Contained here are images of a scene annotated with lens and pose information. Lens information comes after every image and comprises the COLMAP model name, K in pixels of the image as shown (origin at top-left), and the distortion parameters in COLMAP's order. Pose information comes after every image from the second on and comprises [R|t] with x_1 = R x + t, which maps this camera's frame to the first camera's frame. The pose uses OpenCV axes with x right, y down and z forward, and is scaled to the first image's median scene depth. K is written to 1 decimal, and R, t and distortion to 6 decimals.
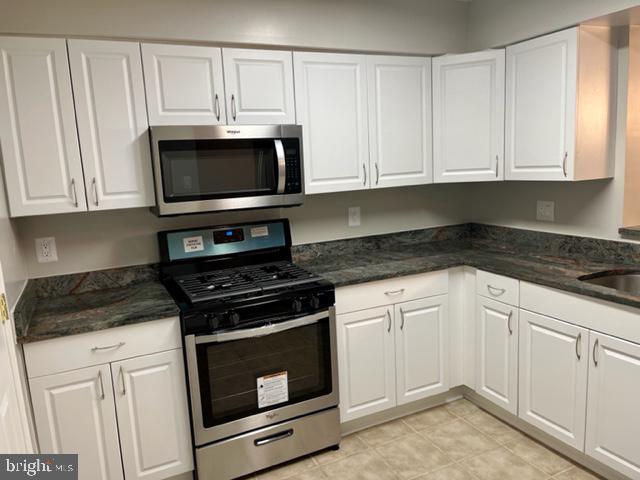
lens RADIAL K [[488.7, 0, 315.5], [0, 488.7, 240.8], [0, 0, 1]] dist [0.067105, -0.089998]
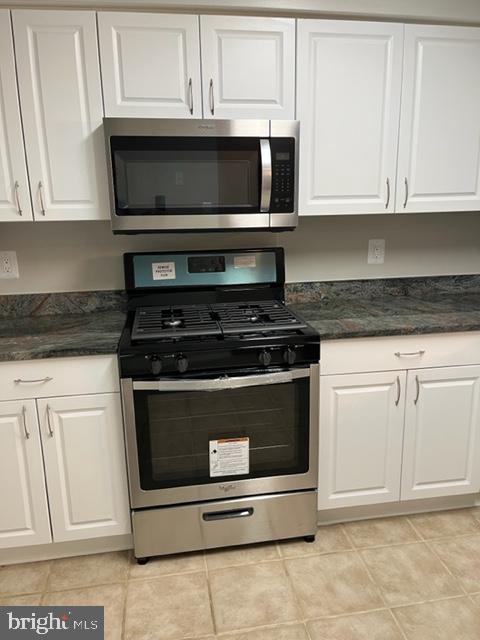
lens RADIAL K [[488.7, 0, 240.7], [0, 488.7, 320.4], [0, 0, 1]] dist [0.067105, -0.089998]
pose [[0.959904, 0.093824, -0.264161, 0.116202], [-0.073750, 0.993654, 0.084930, 0.010951], [0.270453, -0.062042, 0.960732, 0.238270]]
